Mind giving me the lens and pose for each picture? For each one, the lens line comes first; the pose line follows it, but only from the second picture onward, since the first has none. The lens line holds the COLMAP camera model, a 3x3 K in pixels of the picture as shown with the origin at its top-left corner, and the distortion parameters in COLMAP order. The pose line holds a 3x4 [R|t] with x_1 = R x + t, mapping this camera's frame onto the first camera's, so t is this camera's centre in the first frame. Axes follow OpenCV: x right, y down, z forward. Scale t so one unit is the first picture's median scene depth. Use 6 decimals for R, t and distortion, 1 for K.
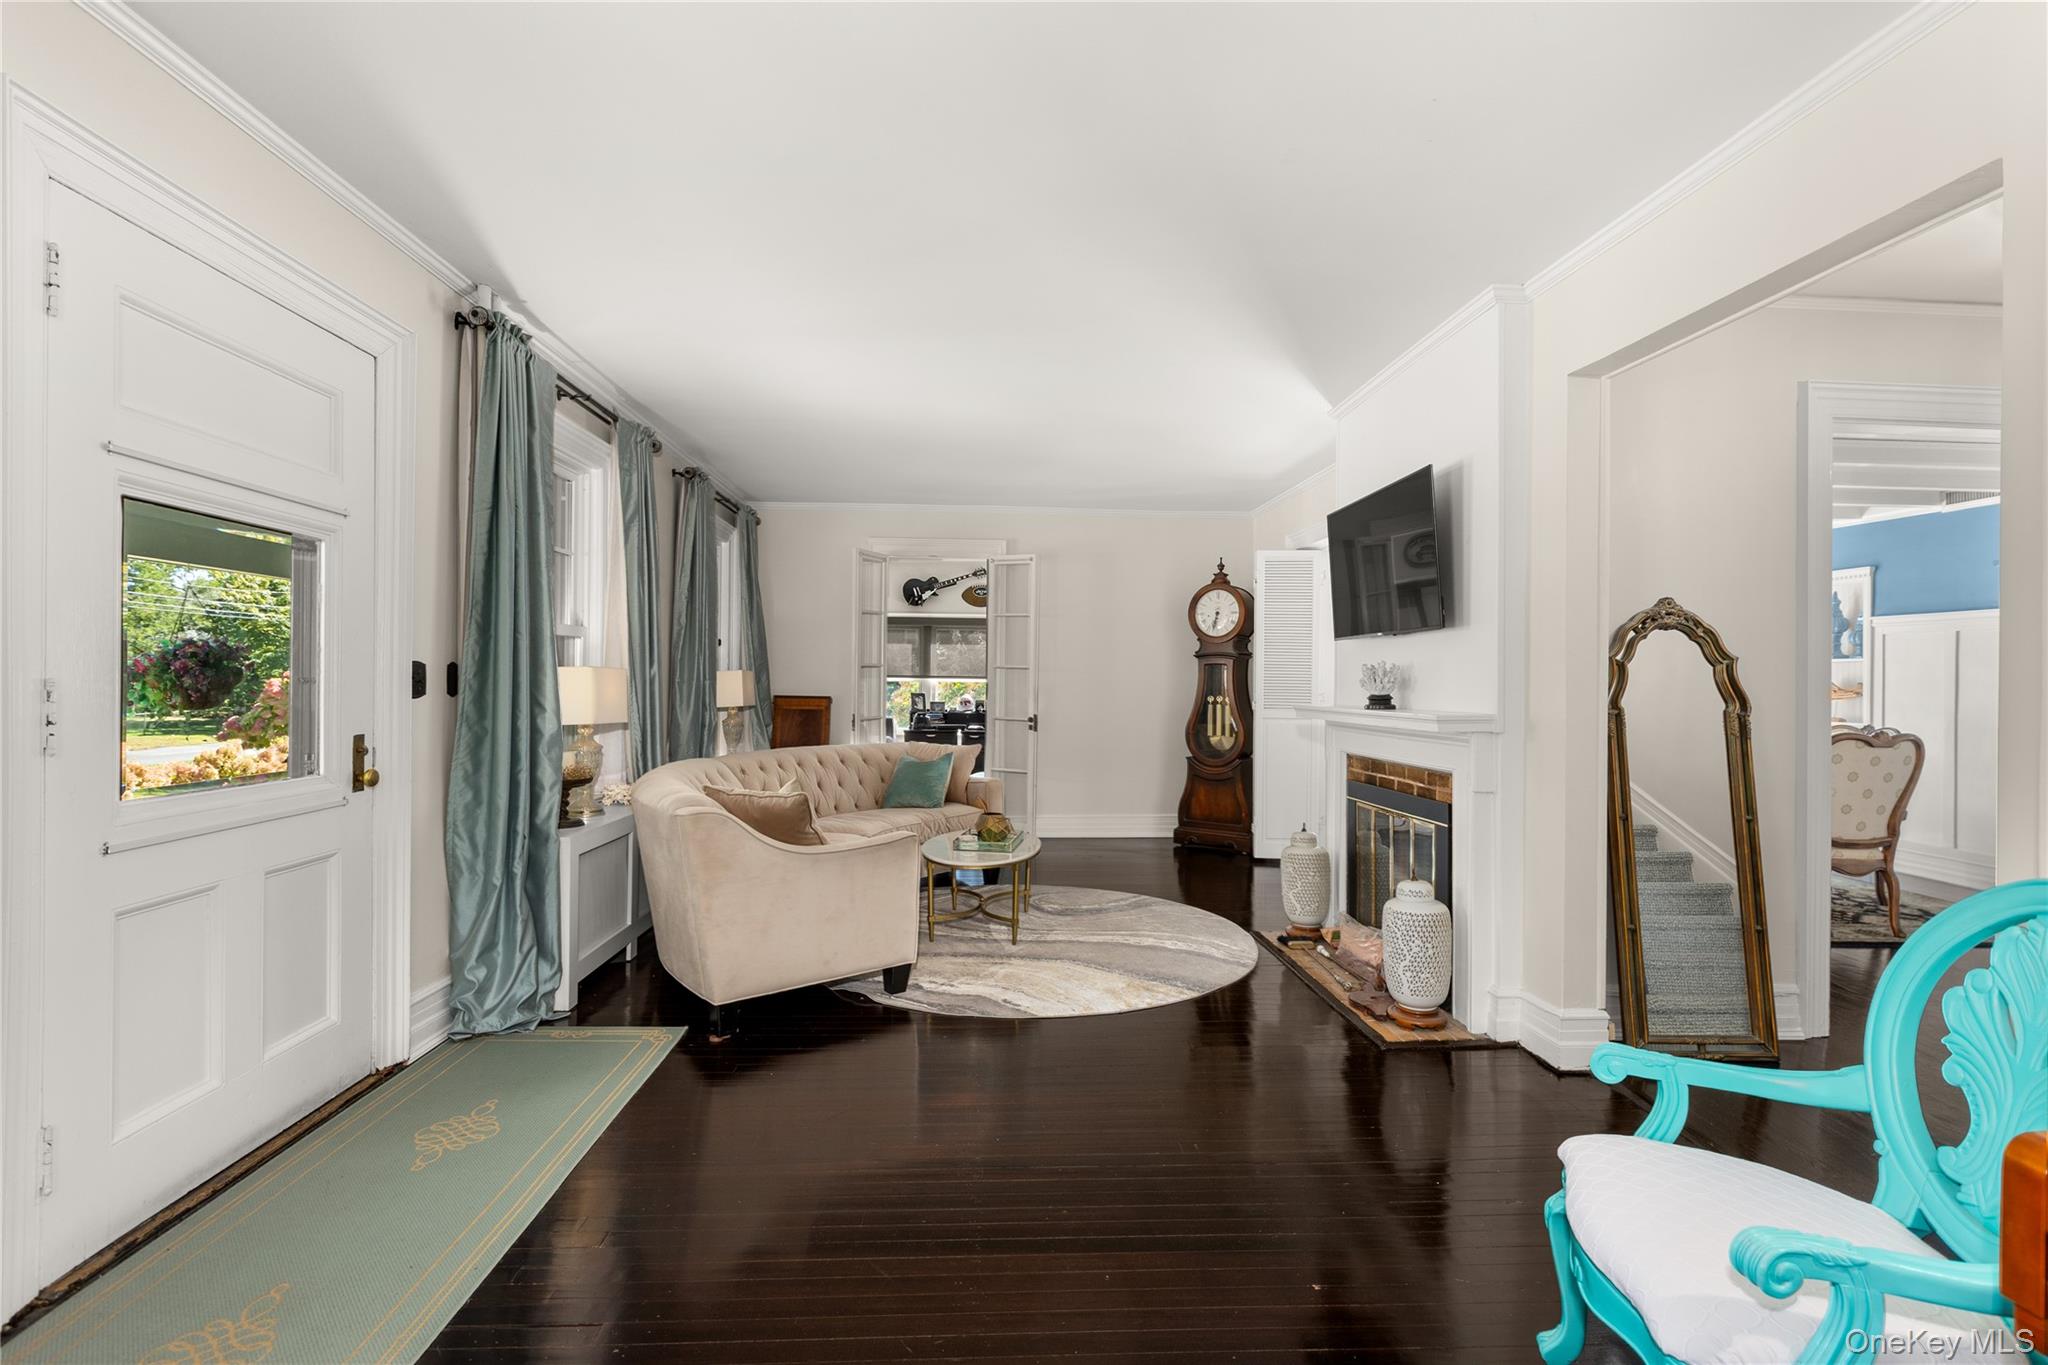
lens RADIAL K [[936.6, 0, 1022.3], [0, 936.6, 686.8], [0, 0, 1]] dist [-0.000809, -0.000277]
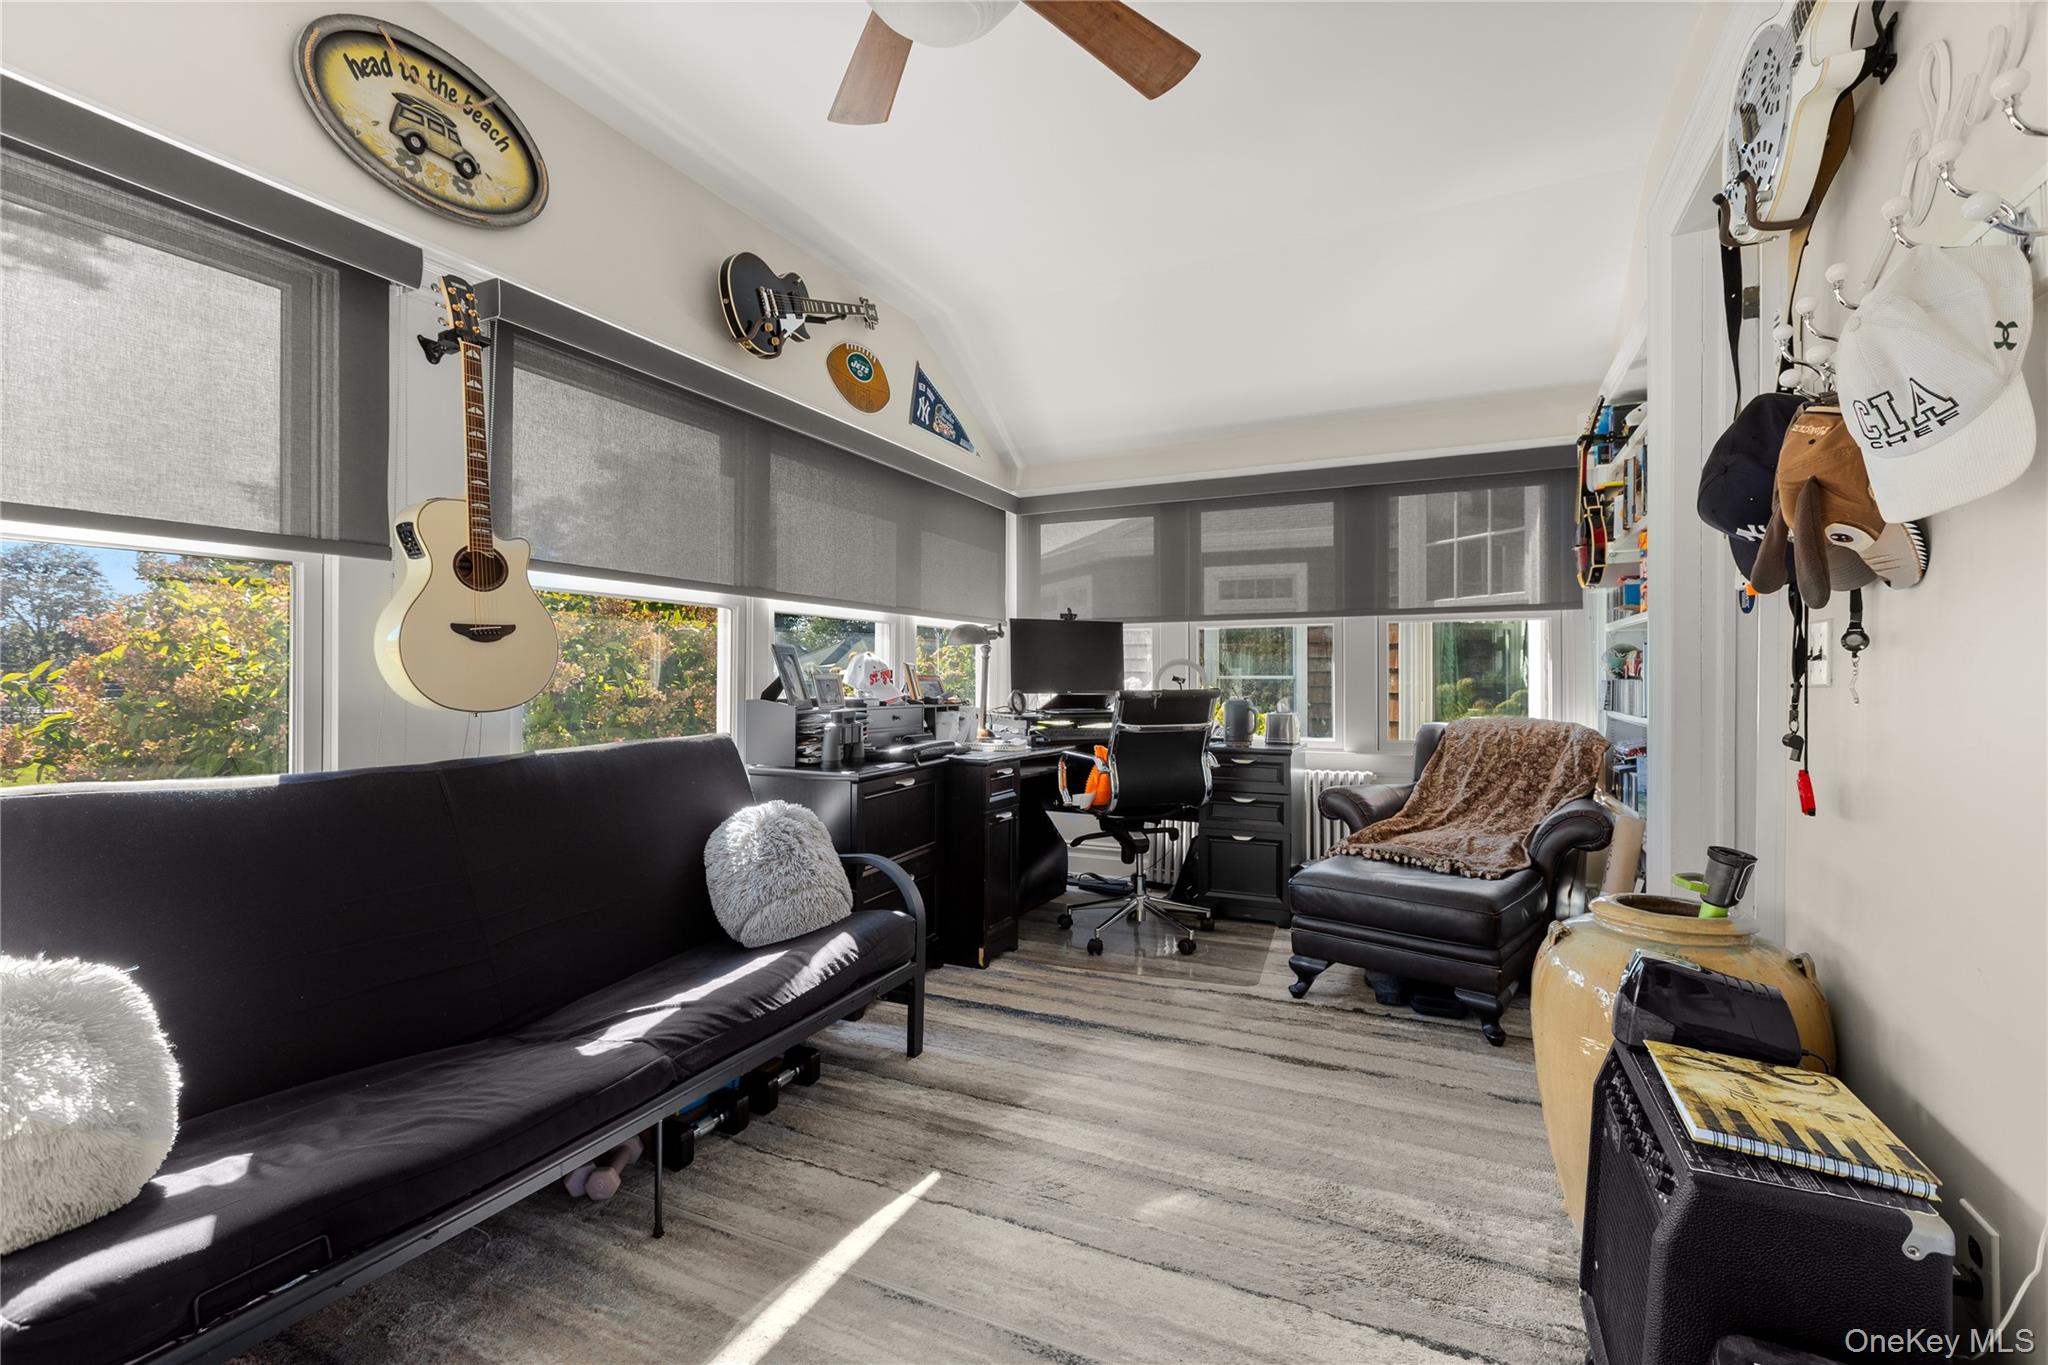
lens RADIAL K [[936.6, 0, 1019.8], [0, 936.6, 676.9], [0, 0, 1]] dist [-0.000809, -0.000277]
pose [[0.471796, -0.006298, 0.881685, -0.335986], [-0.000758, 0.999971, 0.007548, 0.014298], [-0.881707, -0.004229, 0.471778, 0.787173]]
